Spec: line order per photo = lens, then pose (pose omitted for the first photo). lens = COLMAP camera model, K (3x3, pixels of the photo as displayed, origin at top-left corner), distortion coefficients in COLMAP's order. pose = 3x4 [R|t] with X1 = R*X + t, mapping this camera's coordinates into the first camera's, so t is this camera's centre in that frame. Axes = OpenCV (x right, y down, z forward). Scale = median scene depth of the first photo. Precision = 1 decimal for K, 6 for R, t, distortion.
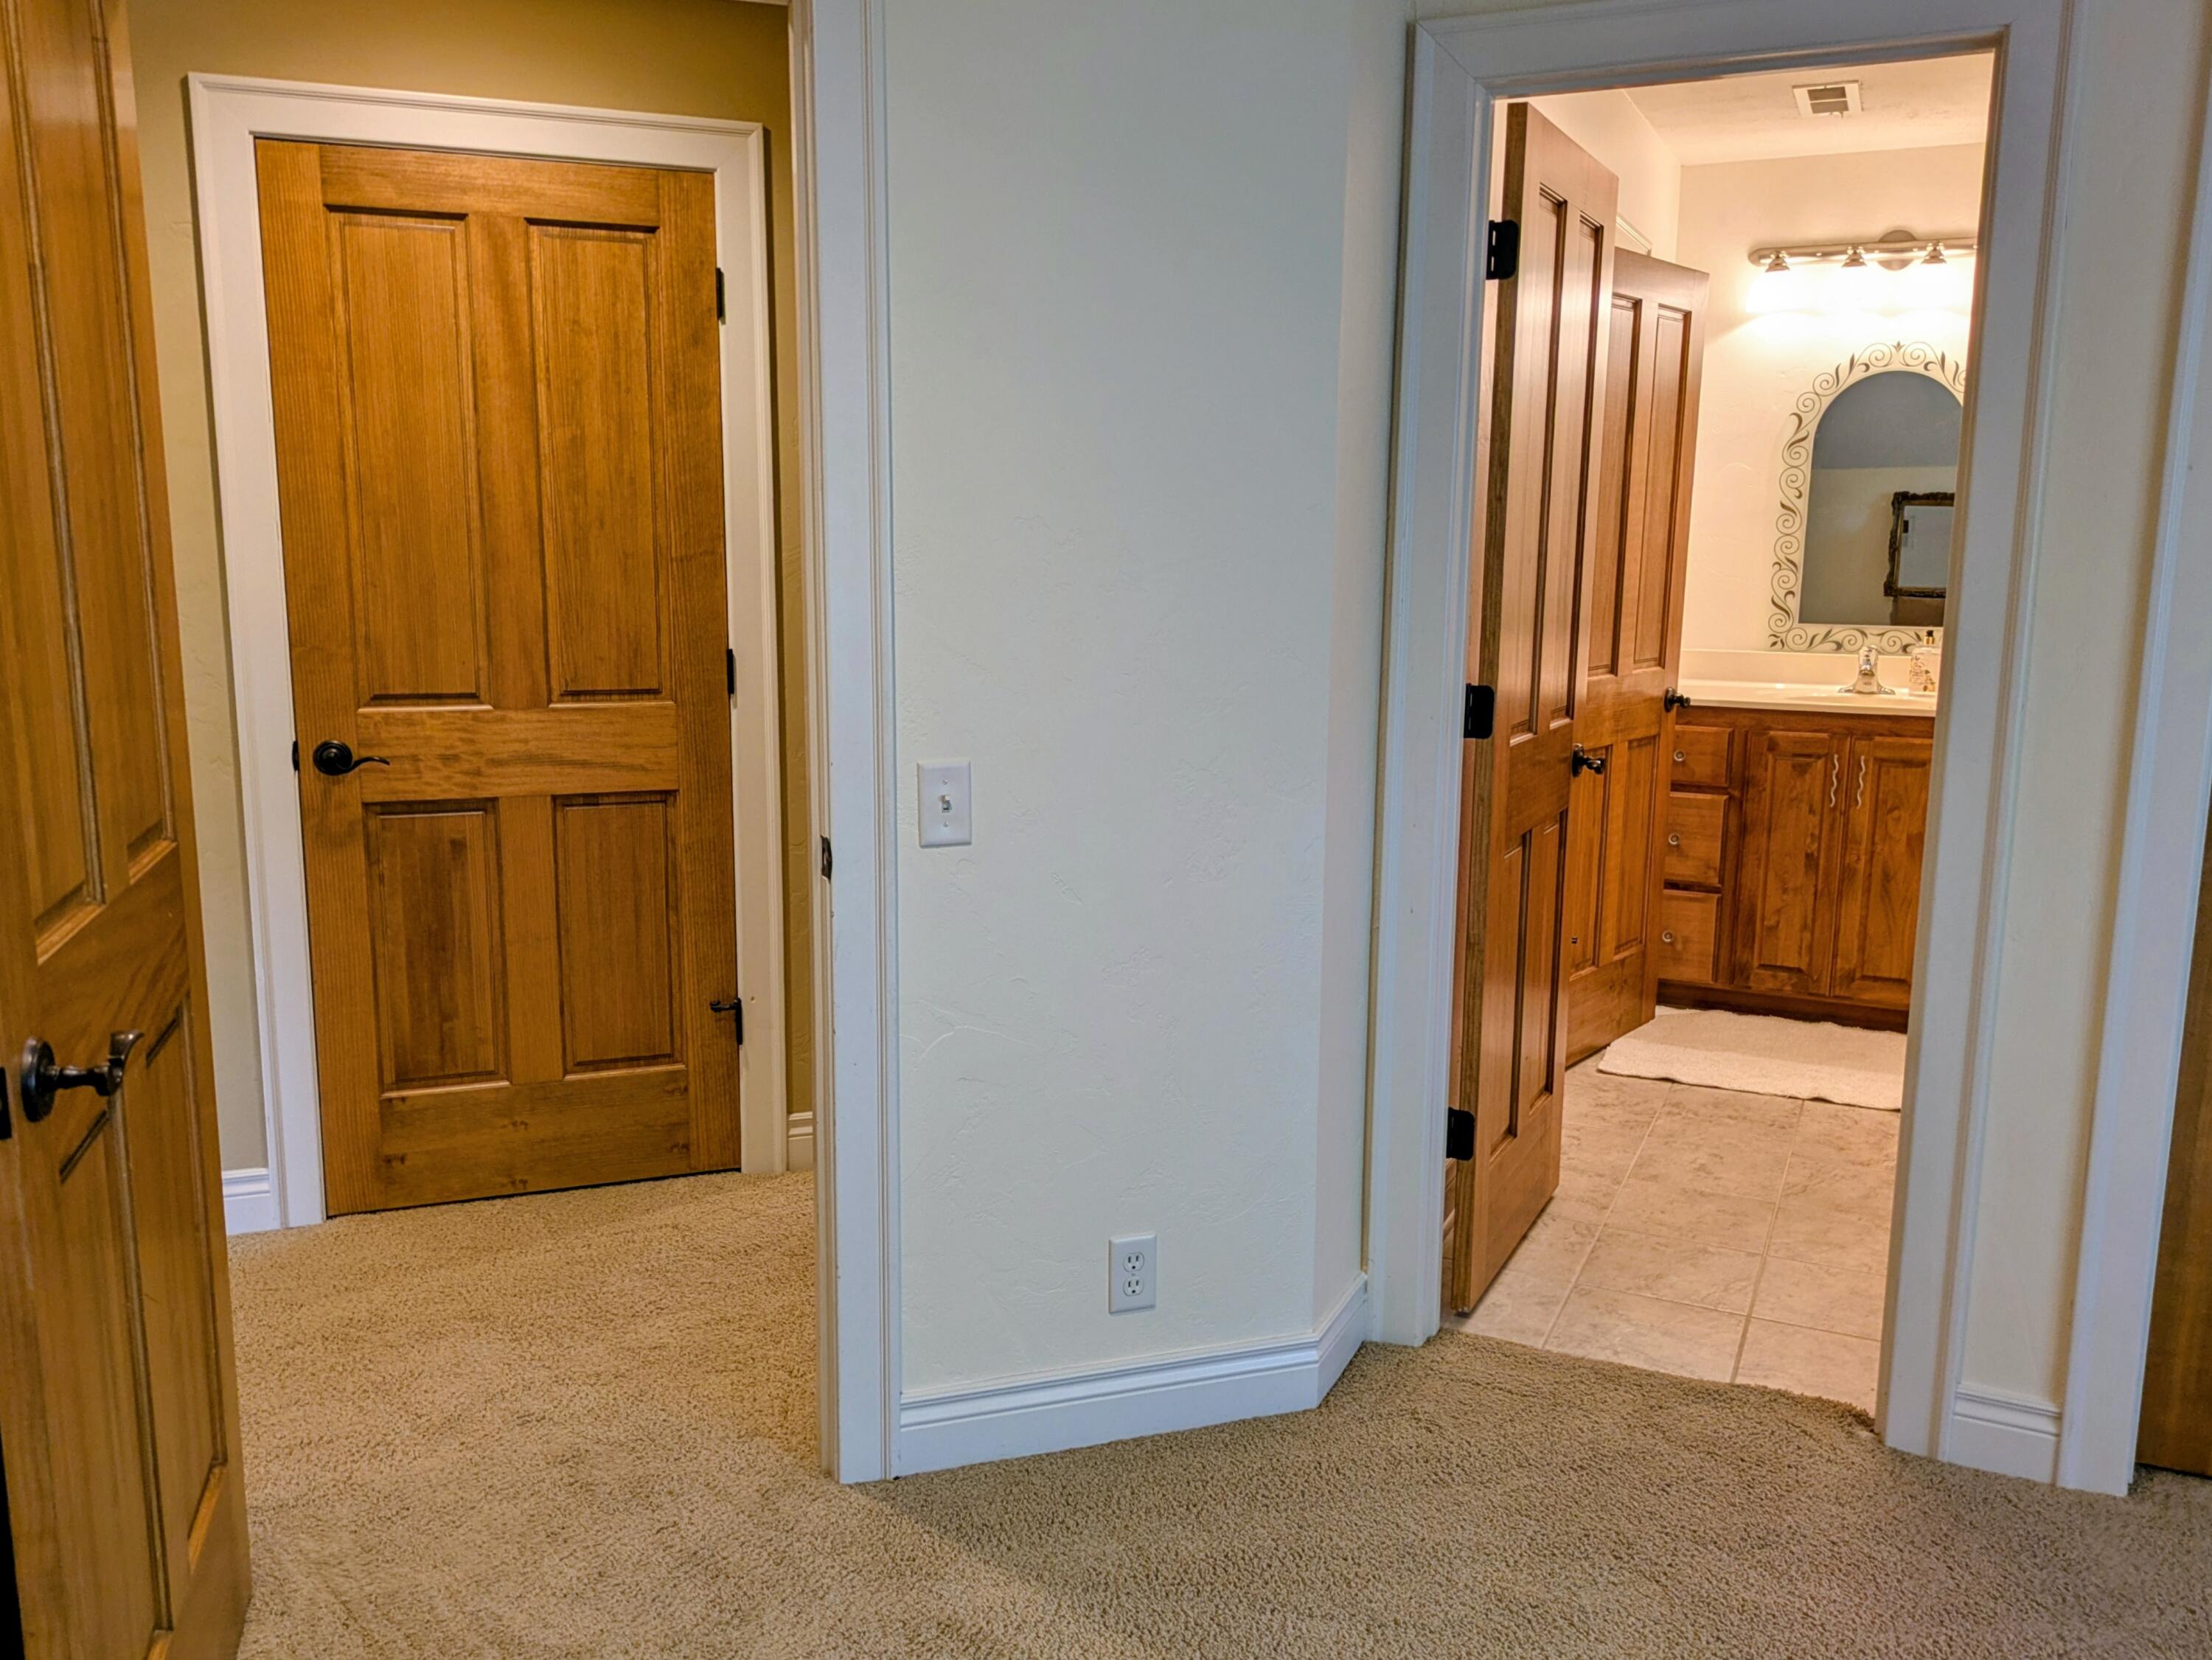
lens RADIAL K [[1784.5, 0, 1106.0], [0, 1784.5, 830.0], [0, 0, 1]] dist [0.067735, -0.104273]
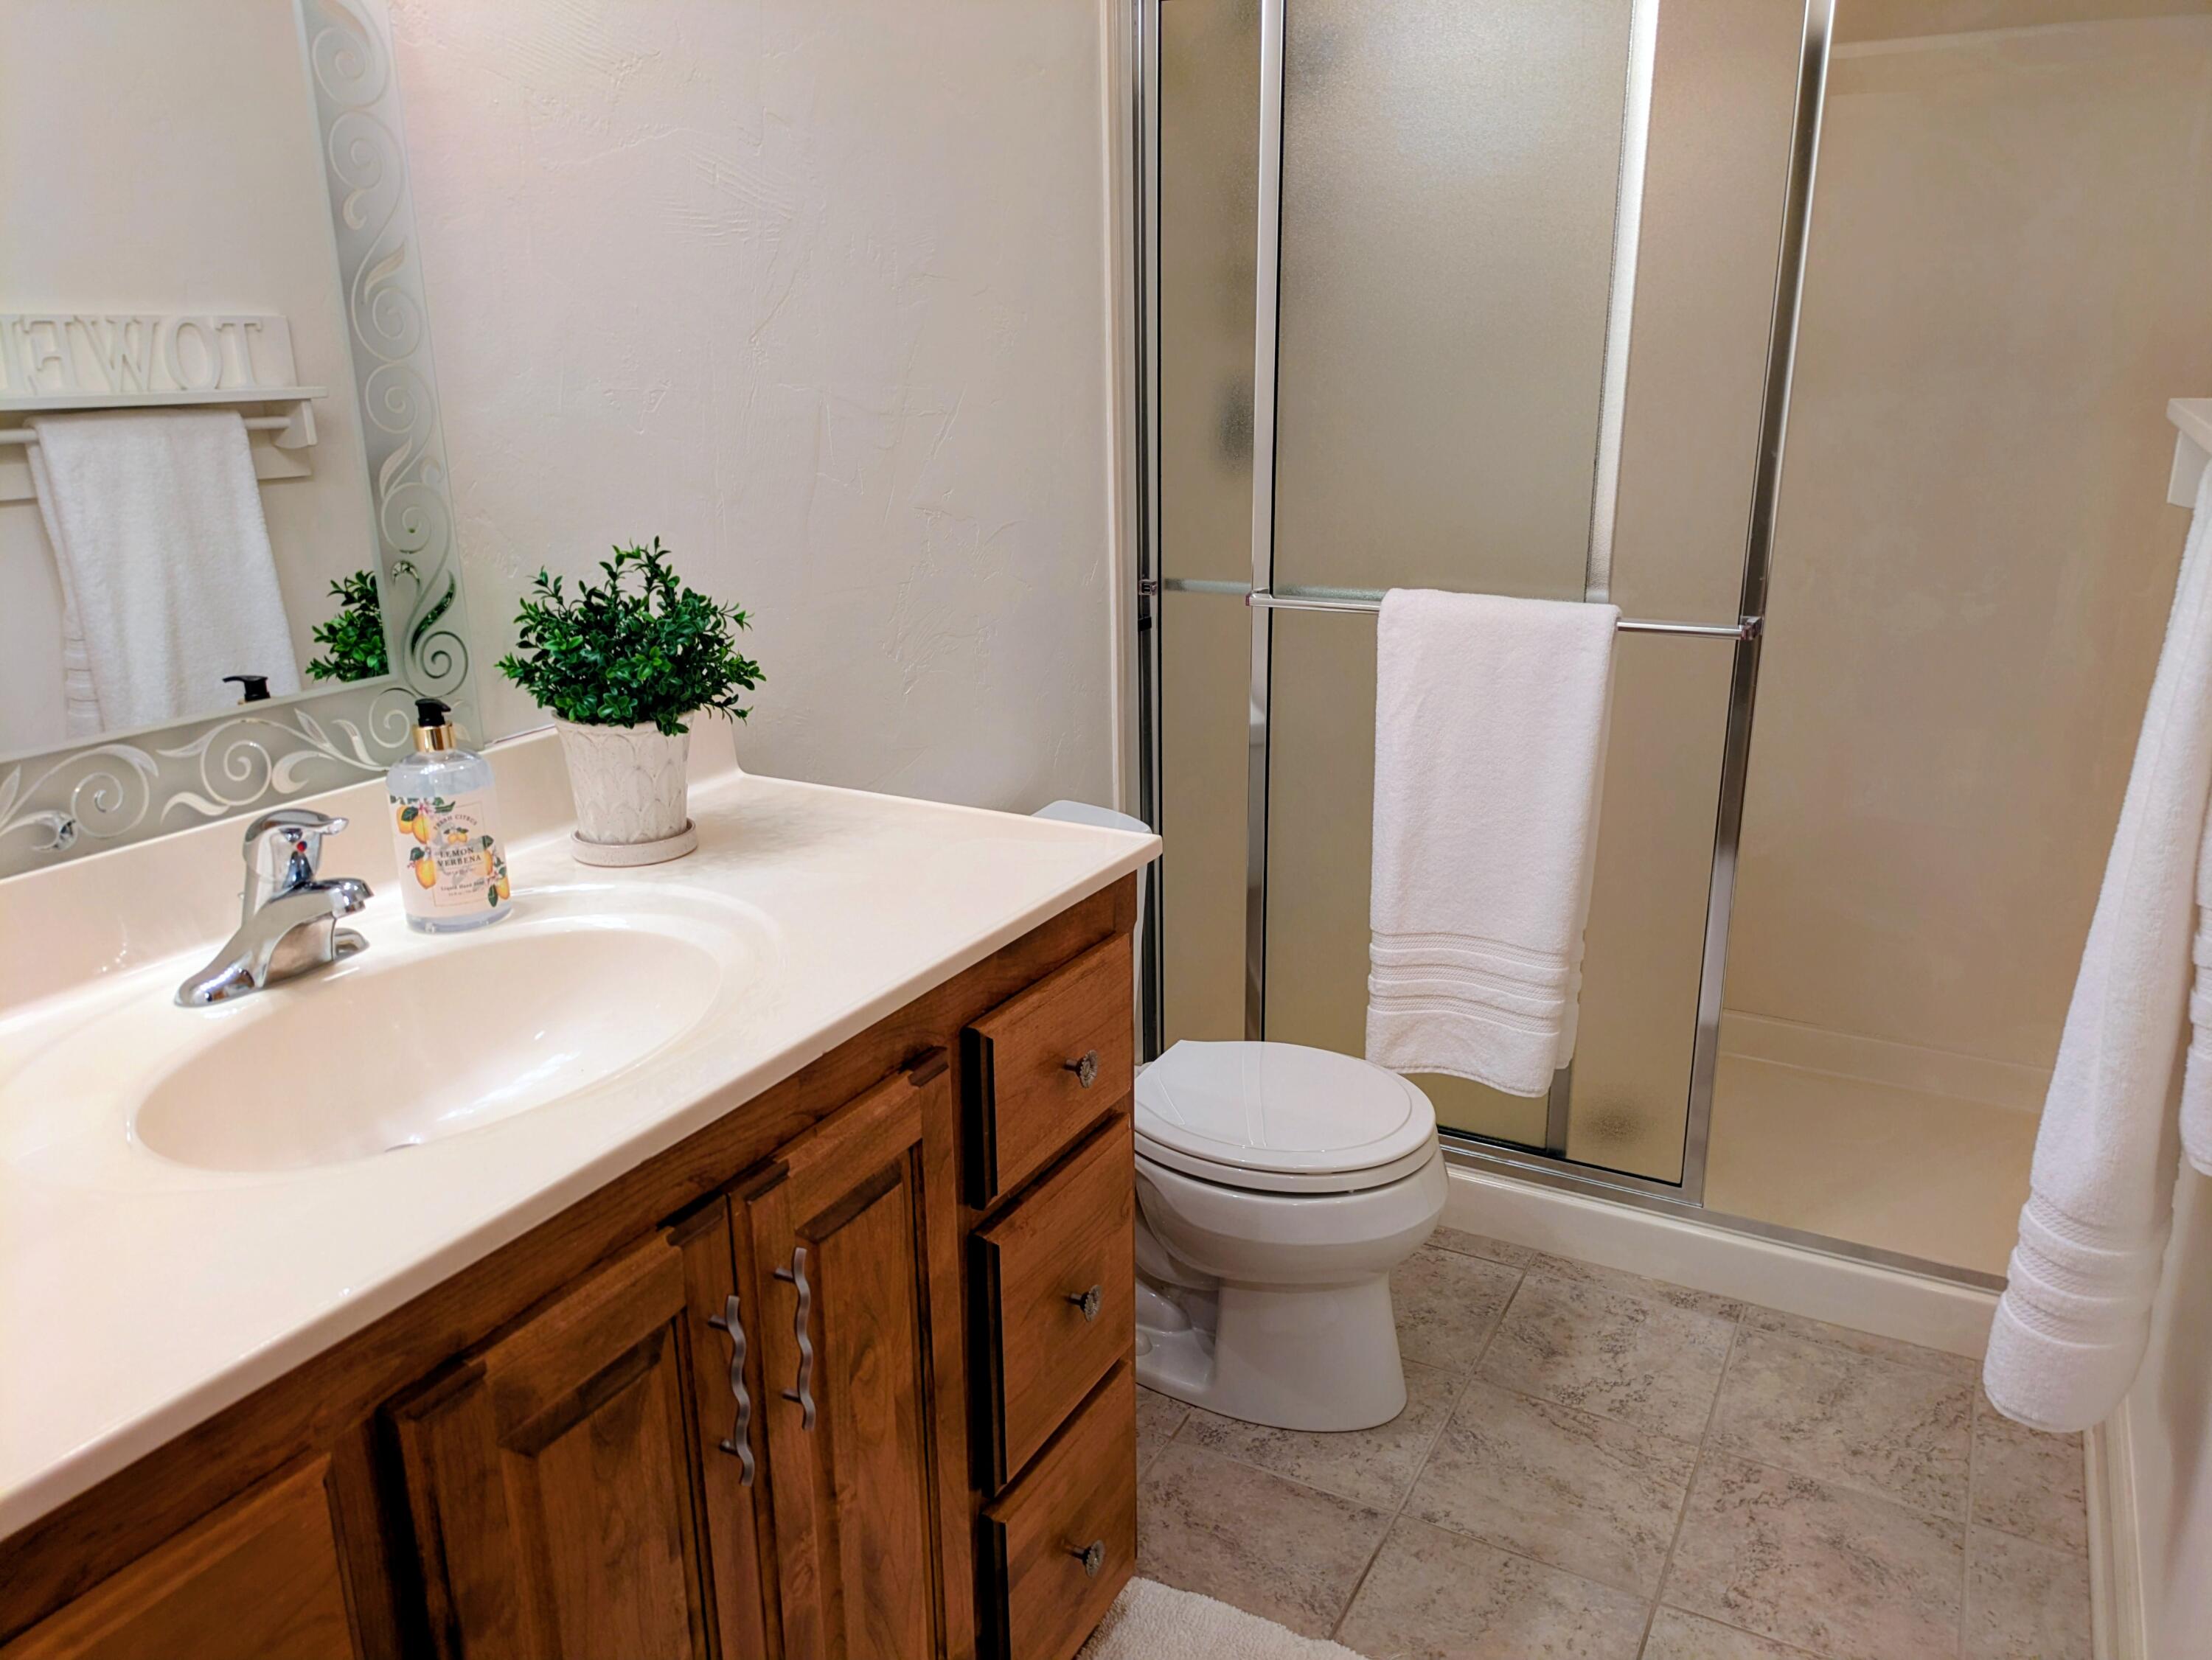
lens RADIAL K [[1633.1, 0, 1096.4], [0, 1633.1, 843.7], [0, 0, 1]] dist [0.049746, -0.059014]
pose [[0.058364, -0.302885, 0.951238, 0.216687], [0.176604, 0.940966, 0.288779, -0.153348], [-0.982550, 0.151138, 0.108410, 0.913974]]
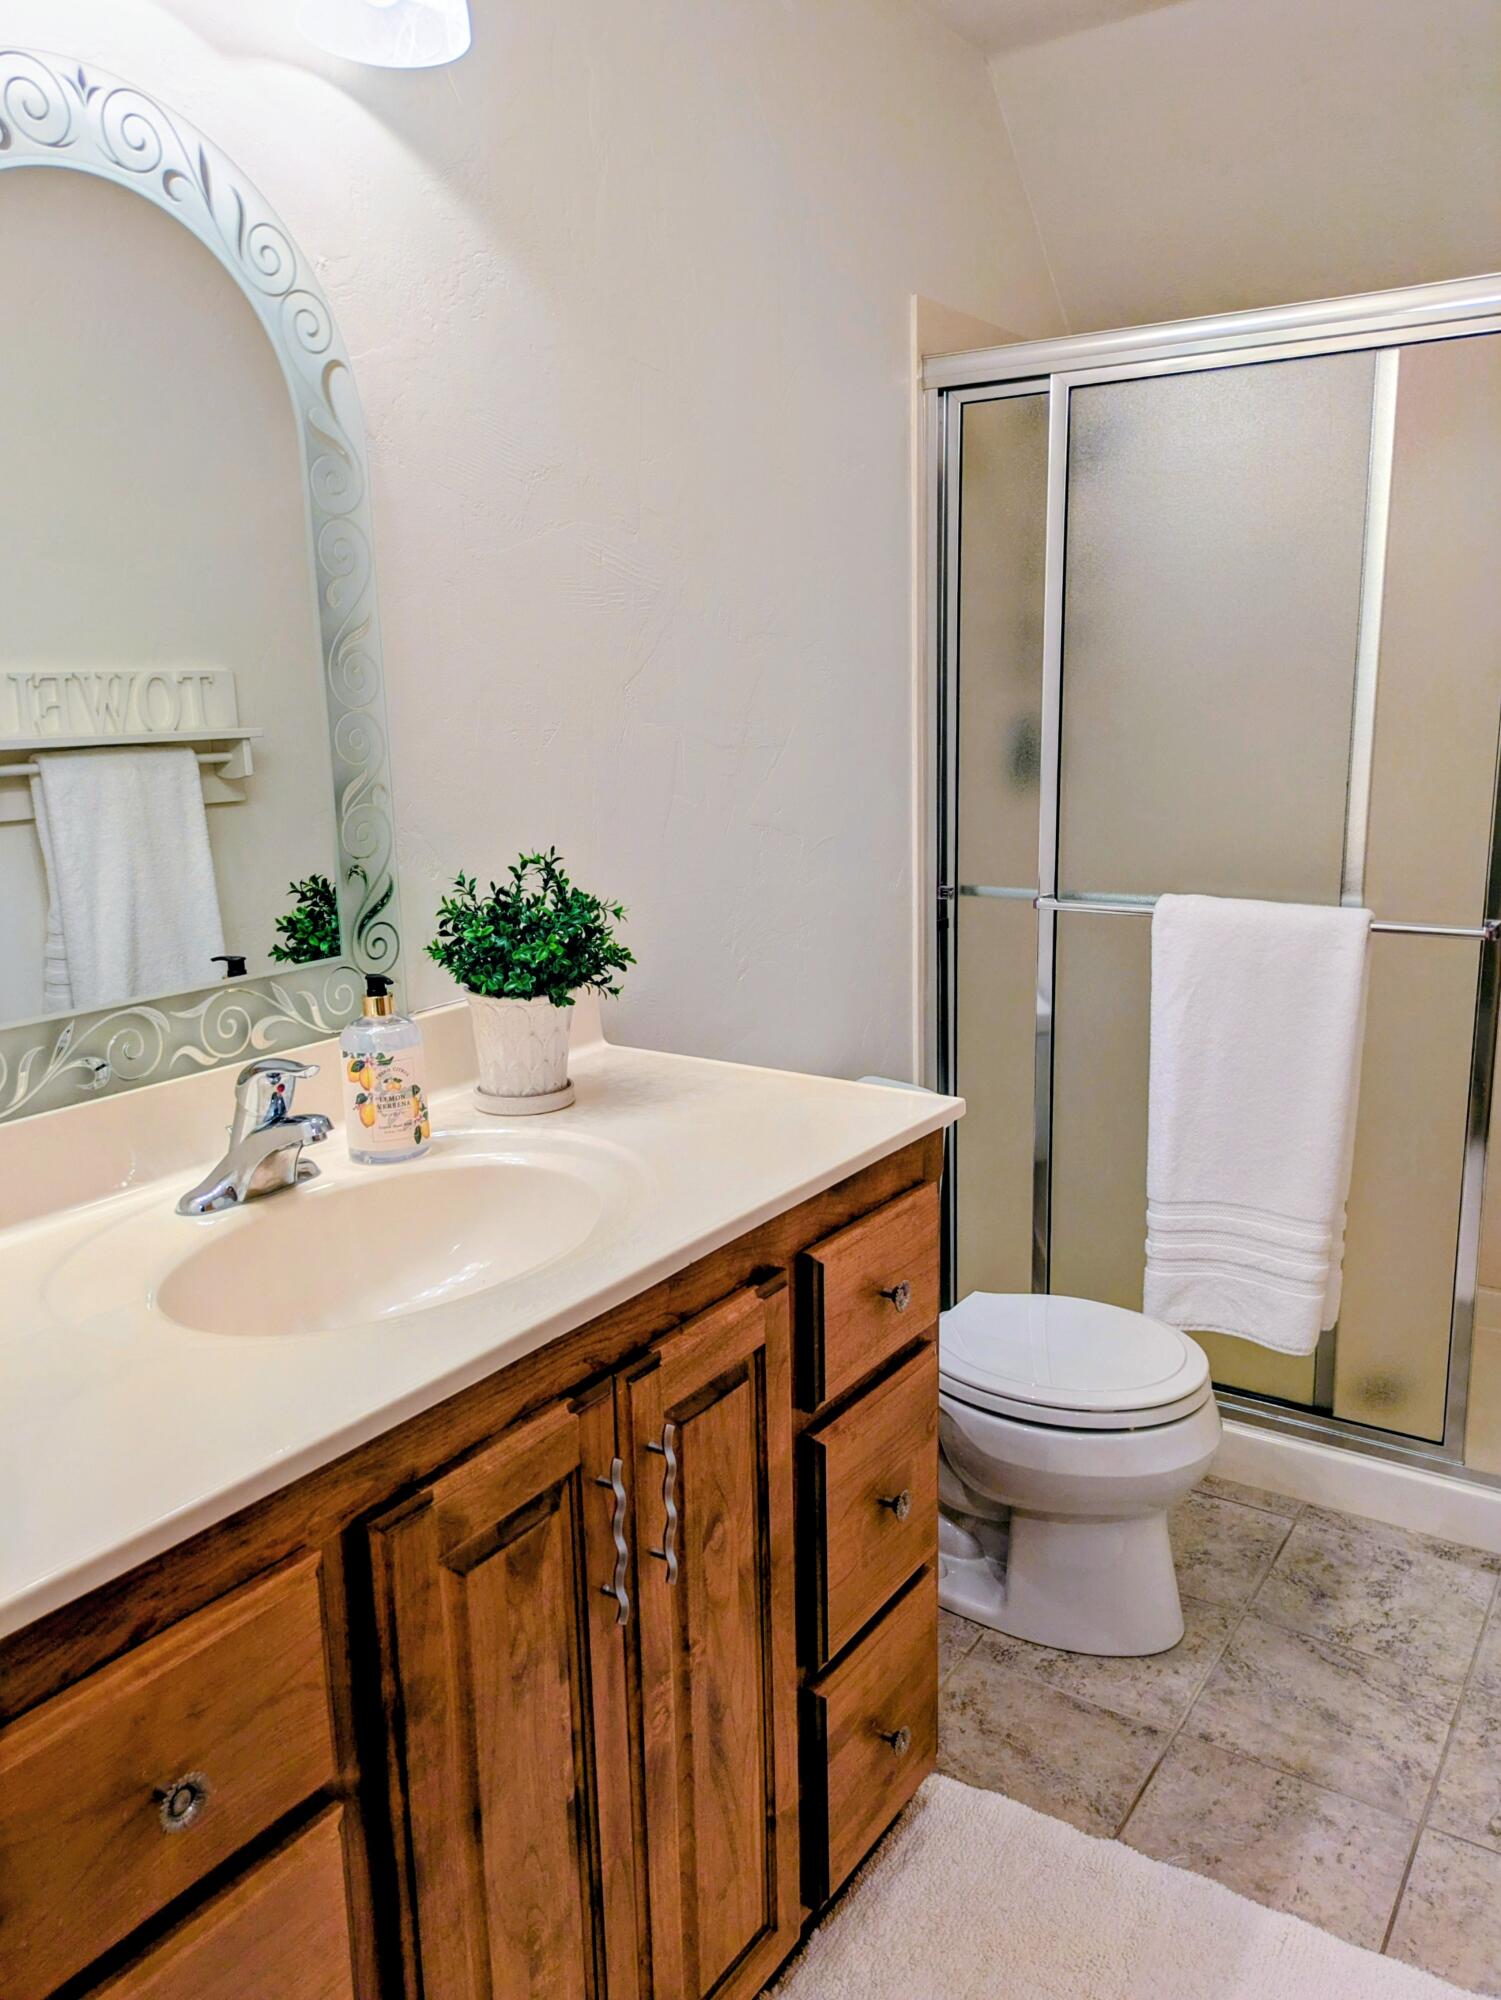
lens RADIAL K [[1486.6, 0, 750.5], [0, 1486.6, 1000.0], [0, 0, 1]] dist [0.041748, -0.049296]
pose [[0.150132, -0.218070, 0.964316, 0.190166], [0.185694, 0.964232, 0.189141, -0.155513], [-0.971071, 0.150672, 0.185256, 0.917274]]
